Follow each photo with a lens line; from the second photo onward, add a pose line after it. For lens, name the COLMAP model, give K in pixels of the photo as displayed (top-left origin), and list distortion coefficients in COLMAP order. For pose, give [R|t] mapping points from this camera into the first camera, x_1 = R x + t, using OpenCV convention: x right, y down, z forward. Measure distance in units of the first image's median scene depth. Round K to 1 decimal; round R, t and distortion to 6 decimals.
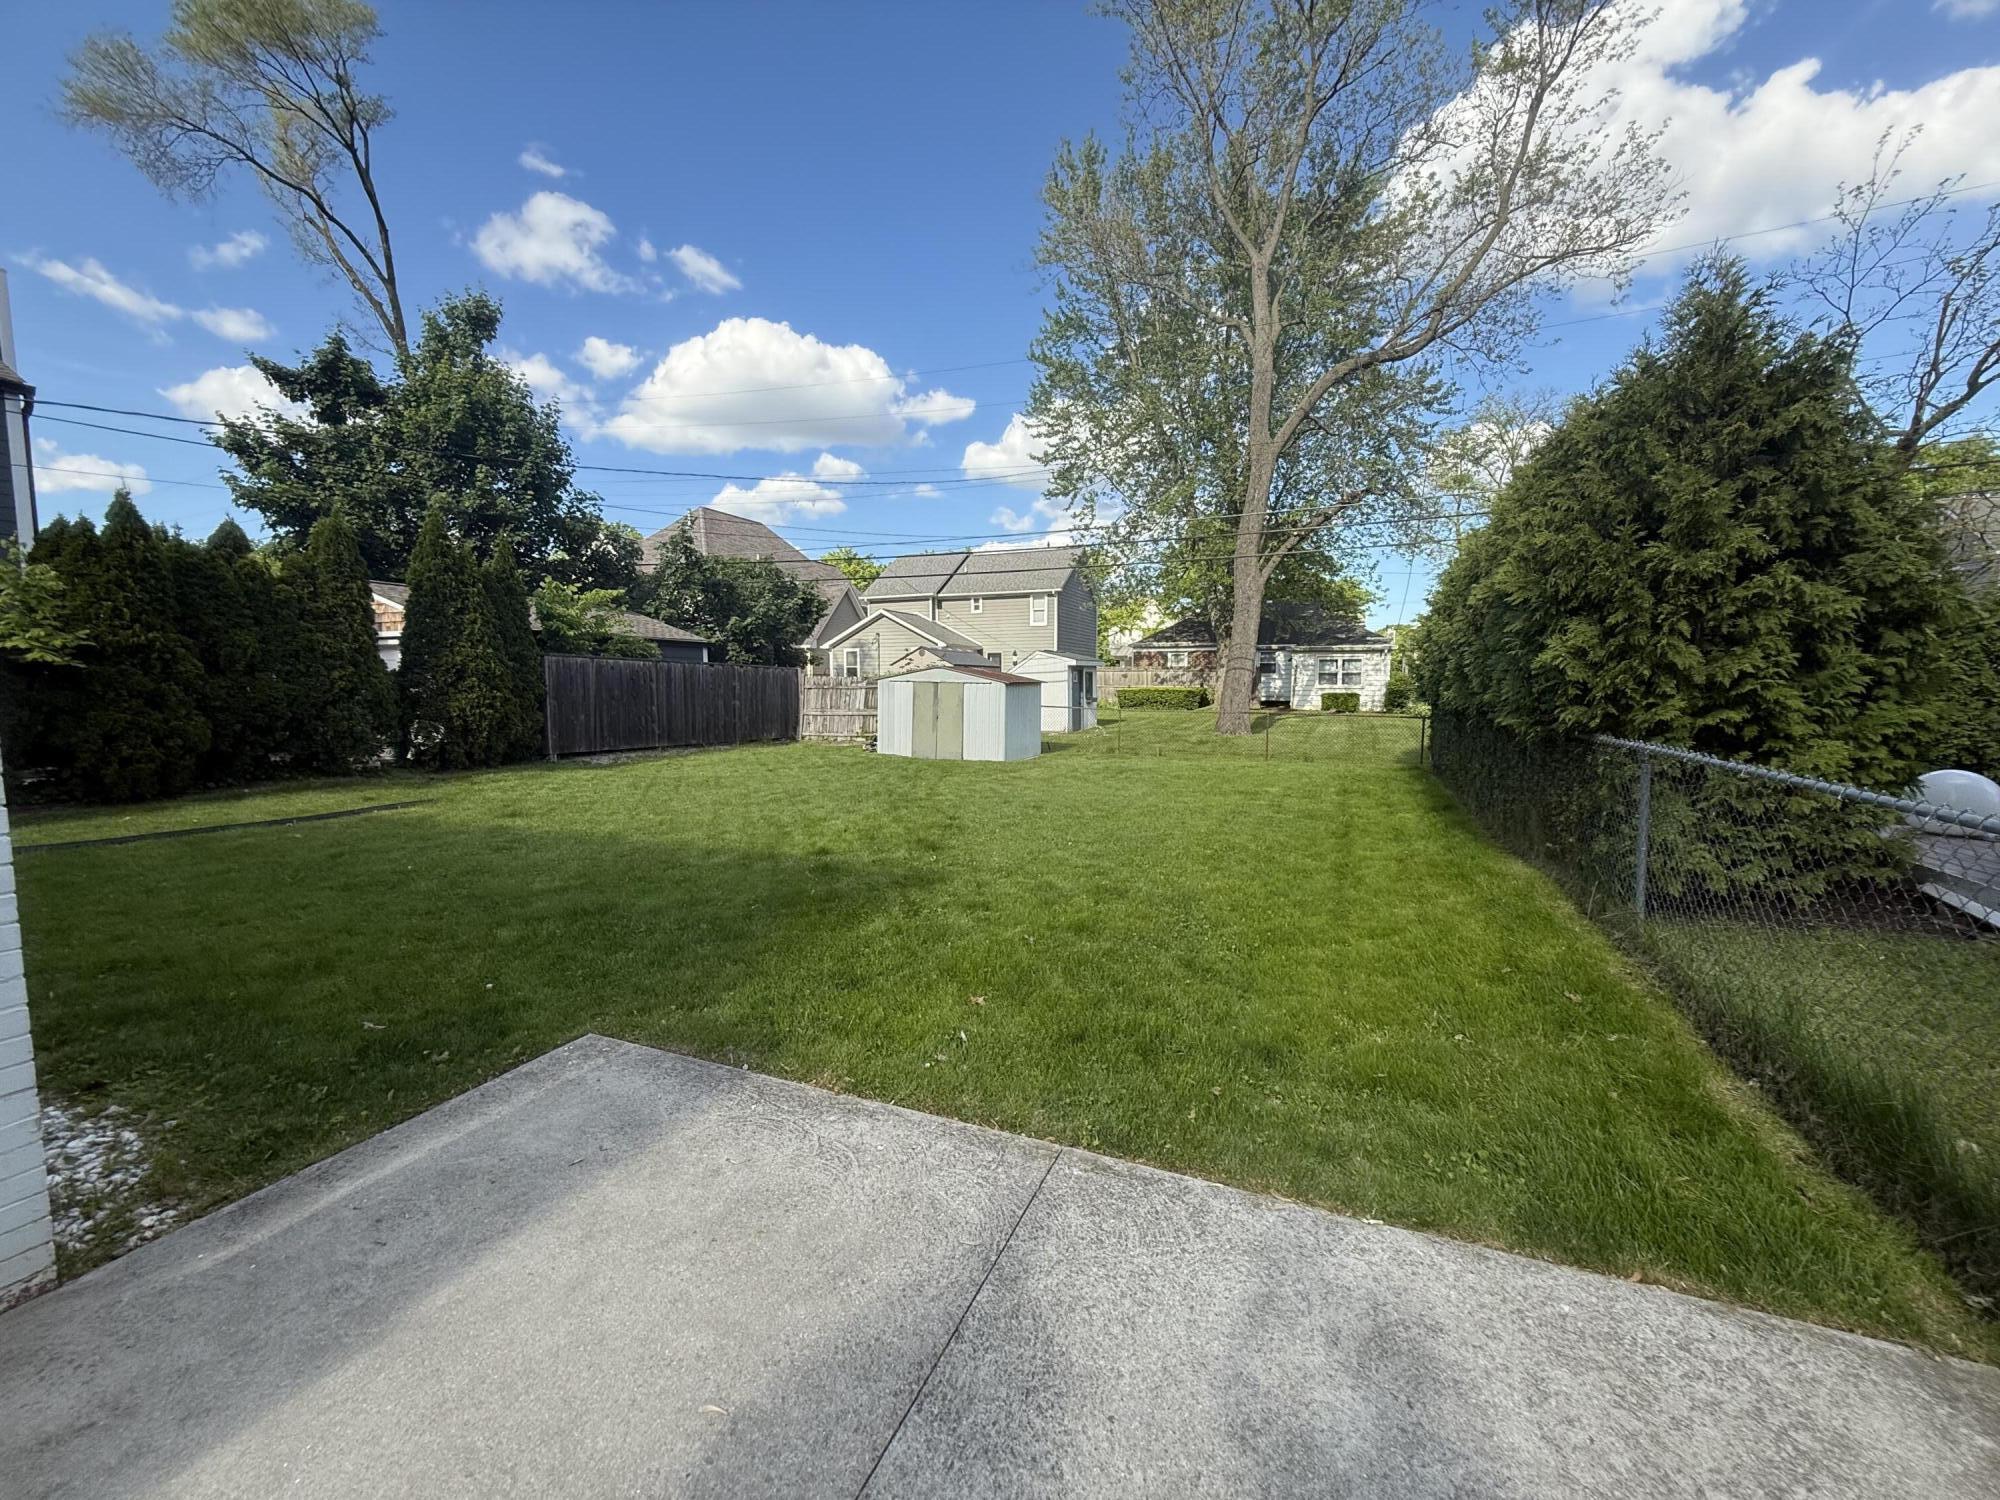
lens RADIAL K [[799.7, 0, 996.3], [0, 799.7, 754.5], [0, 0, 1]] dist [-0.007403, 0.000421]
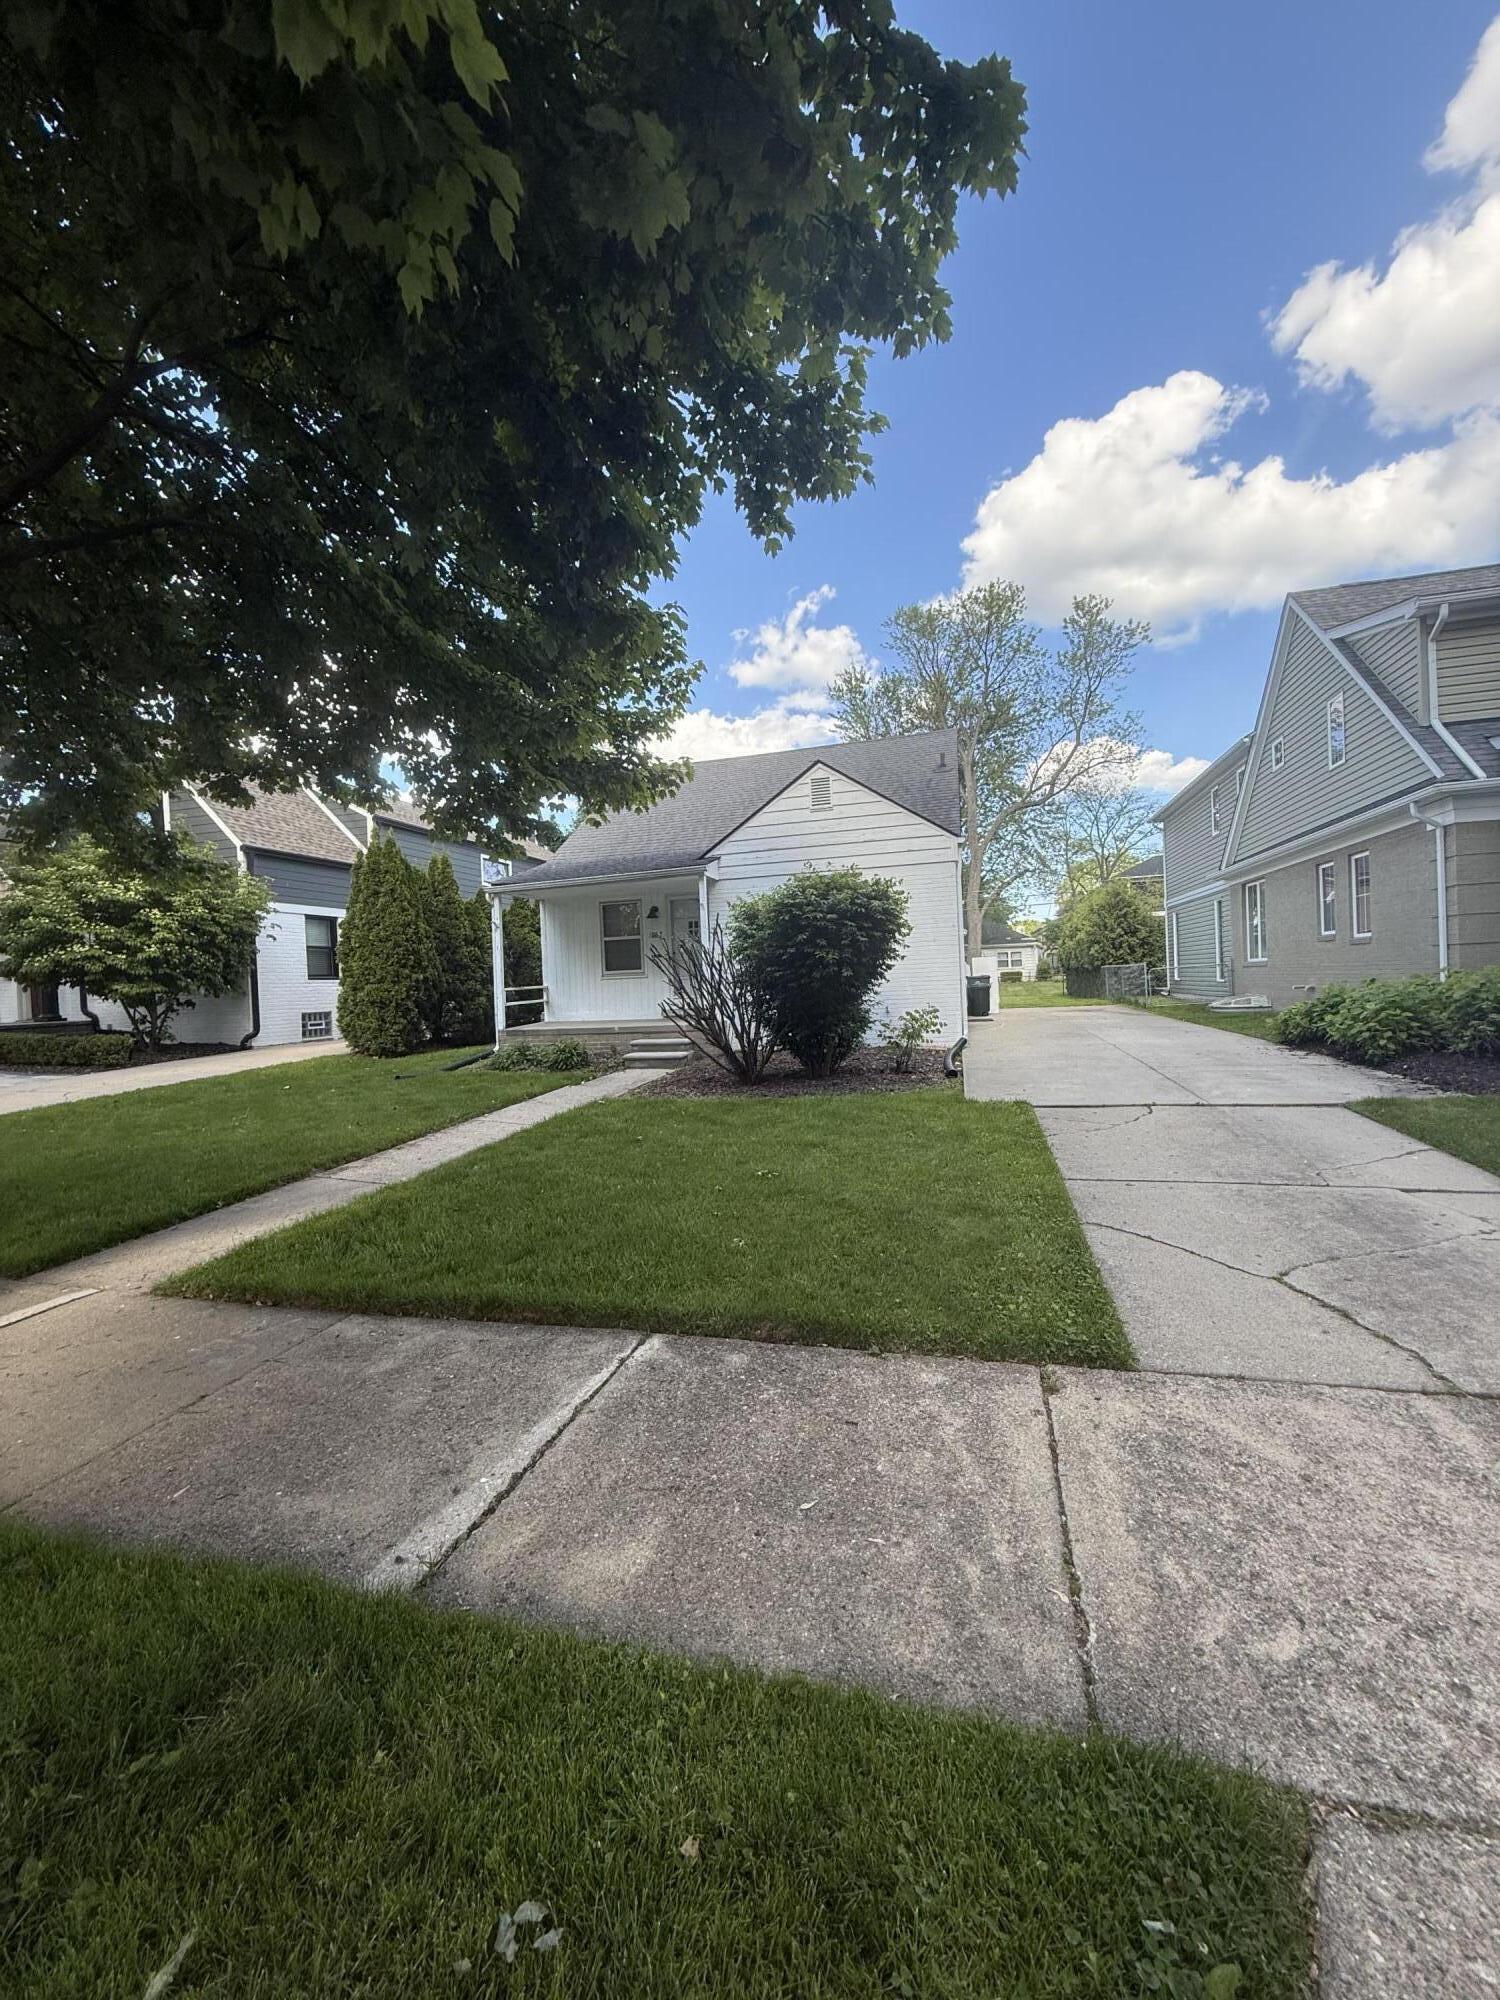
lens RADIAL K [[799.7, 0, 739.7], [0, 799.7, 999.1], [0, 0, 1]] dist [-0.007403, 0.000421]
pose [[0.991367, -0.043992, 0.123517, -0.405412], [0.052609, 0.996338, -0.067394, 0.075056], [-0.120100, 0.073311, 0.990051, -0.700429]]
